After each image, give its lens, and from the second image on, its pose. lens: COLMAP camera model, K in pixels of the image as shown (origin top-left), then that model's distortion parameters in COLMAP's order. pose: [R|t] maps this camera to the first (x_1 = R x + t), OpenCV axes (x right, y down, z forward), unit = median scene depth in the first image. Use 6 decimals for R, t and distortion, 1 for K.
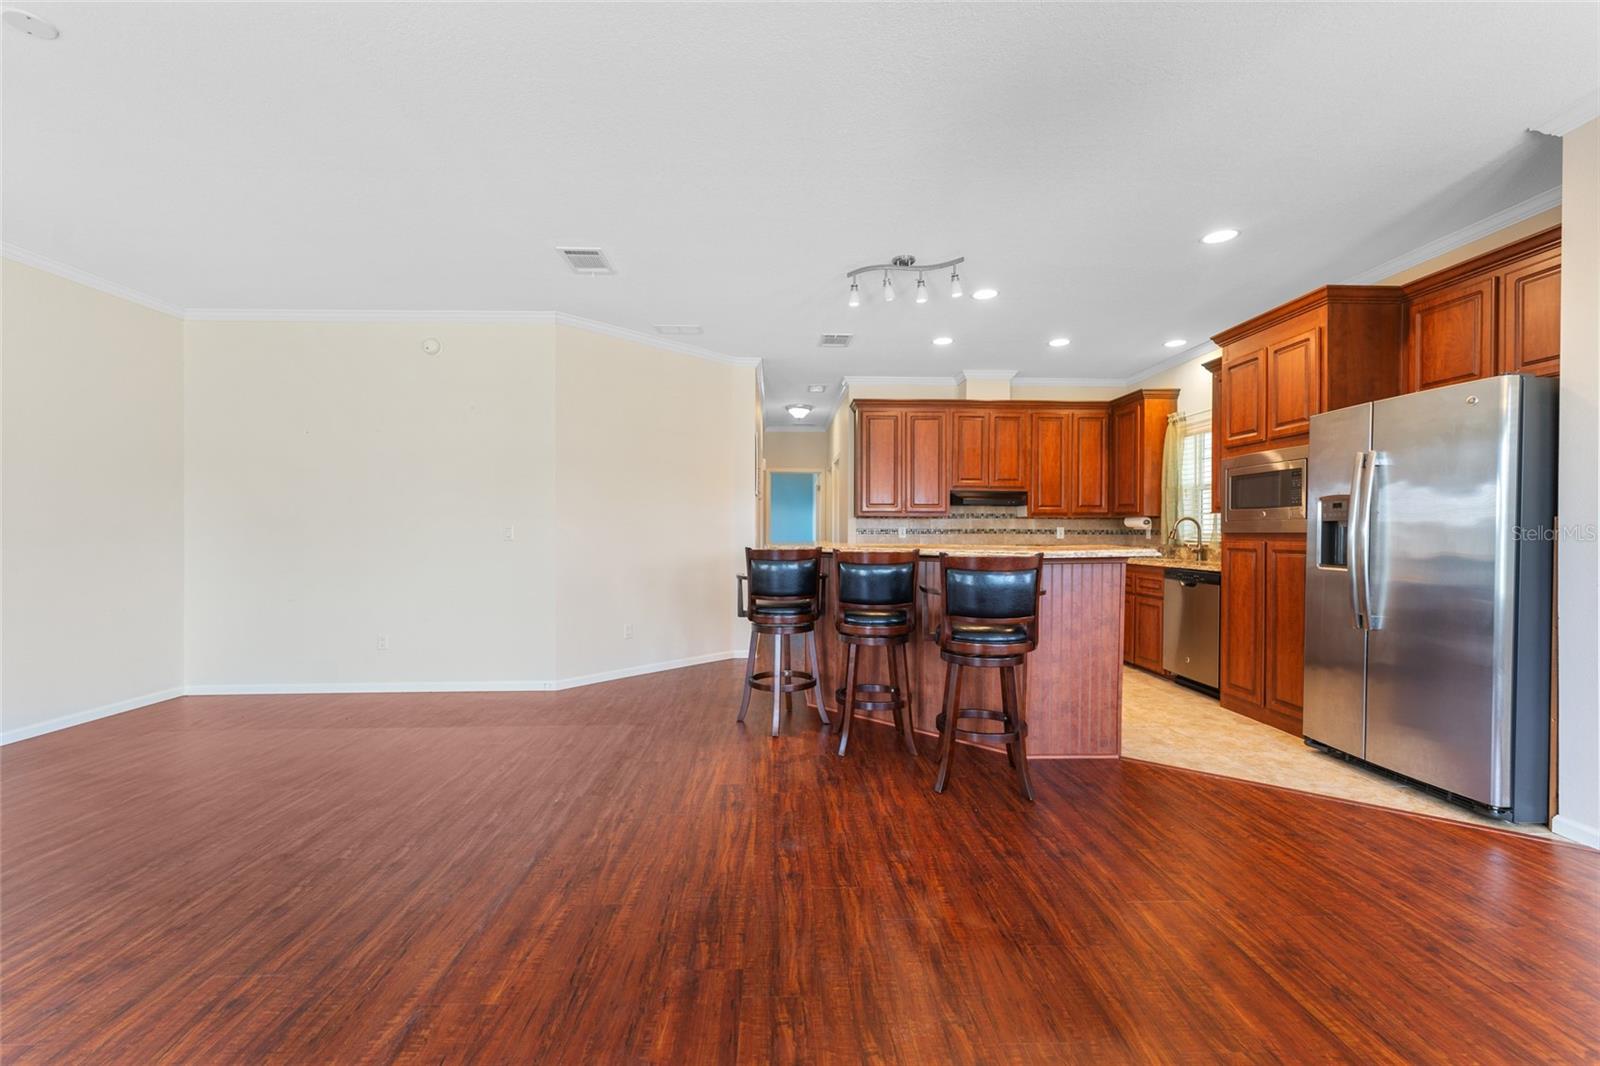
lens RADIAL K [[650.5, 0, 799.8], [0, 650.5, 533.4], [0, 0, 1]] dist [-0.002814, 0.000018]
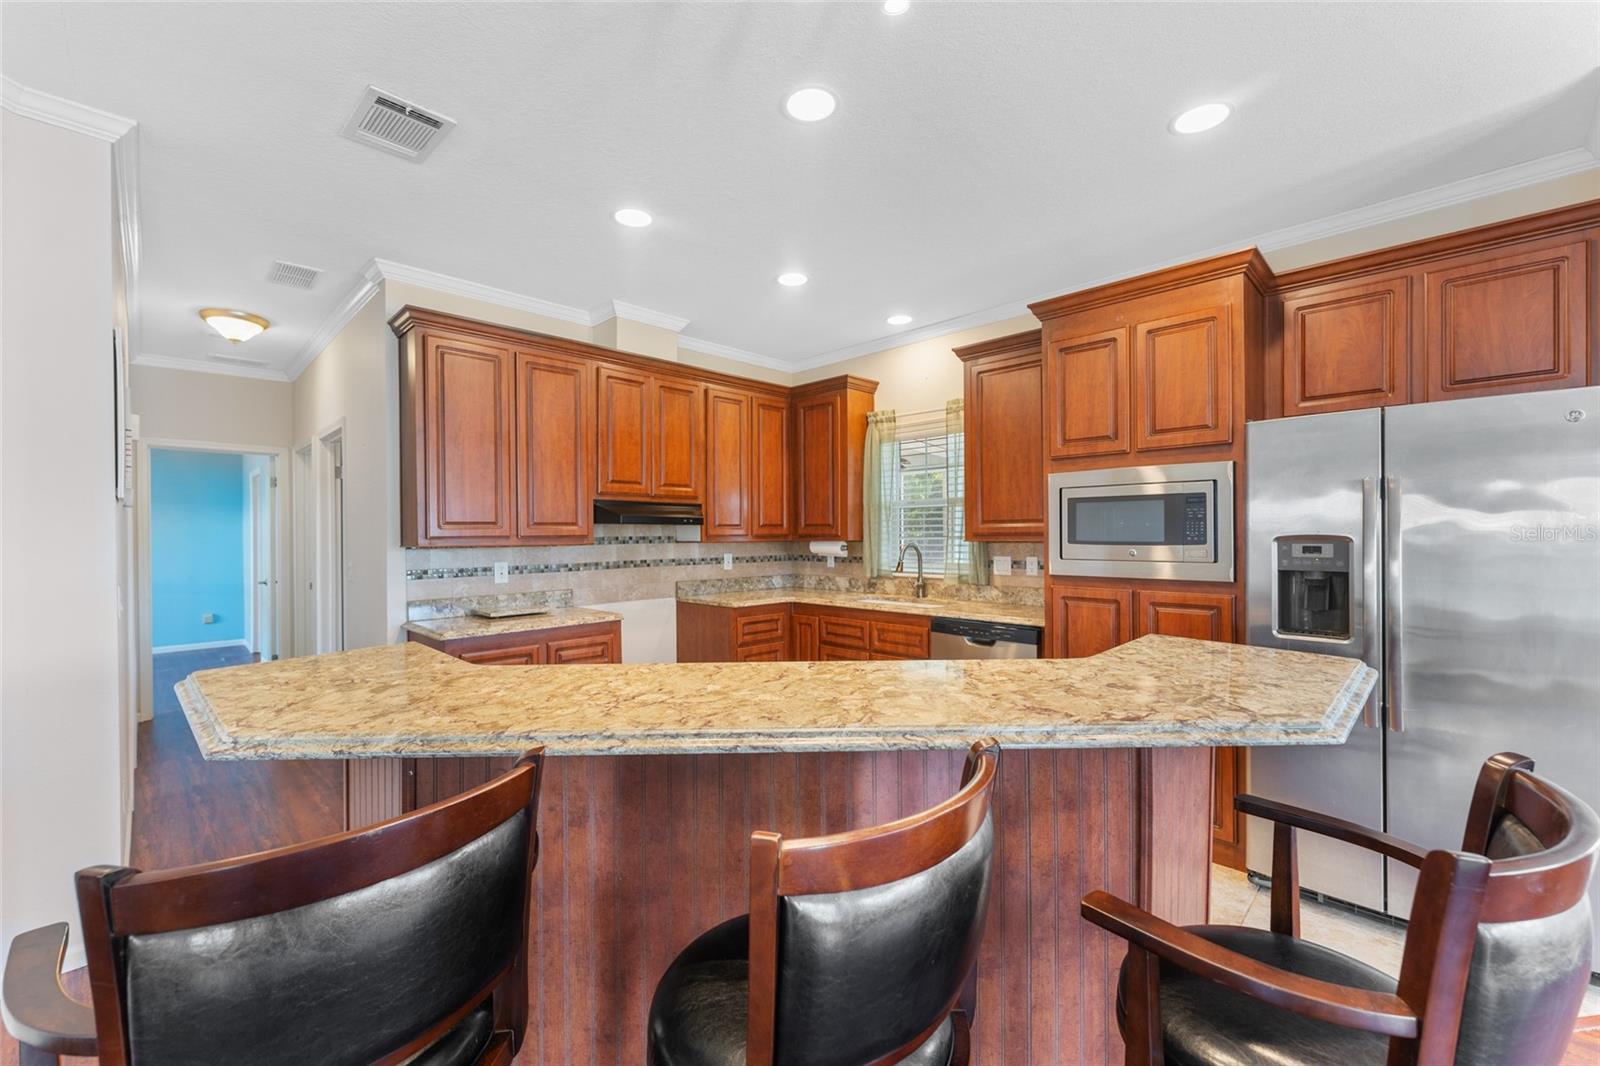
lens RADIAL K [[650.5, 0, 800.7], [0, 650.5, 534.7], [0, 0, 1]] dist [-0.002814, 0.000018]
pose [[0.727533, -0.009186, 0.686011, -0.036490], [0.009260, 0.999951, 0.003569, -0.034883], [-0.686010, 0.003756, 0.727583, 0.451312]]
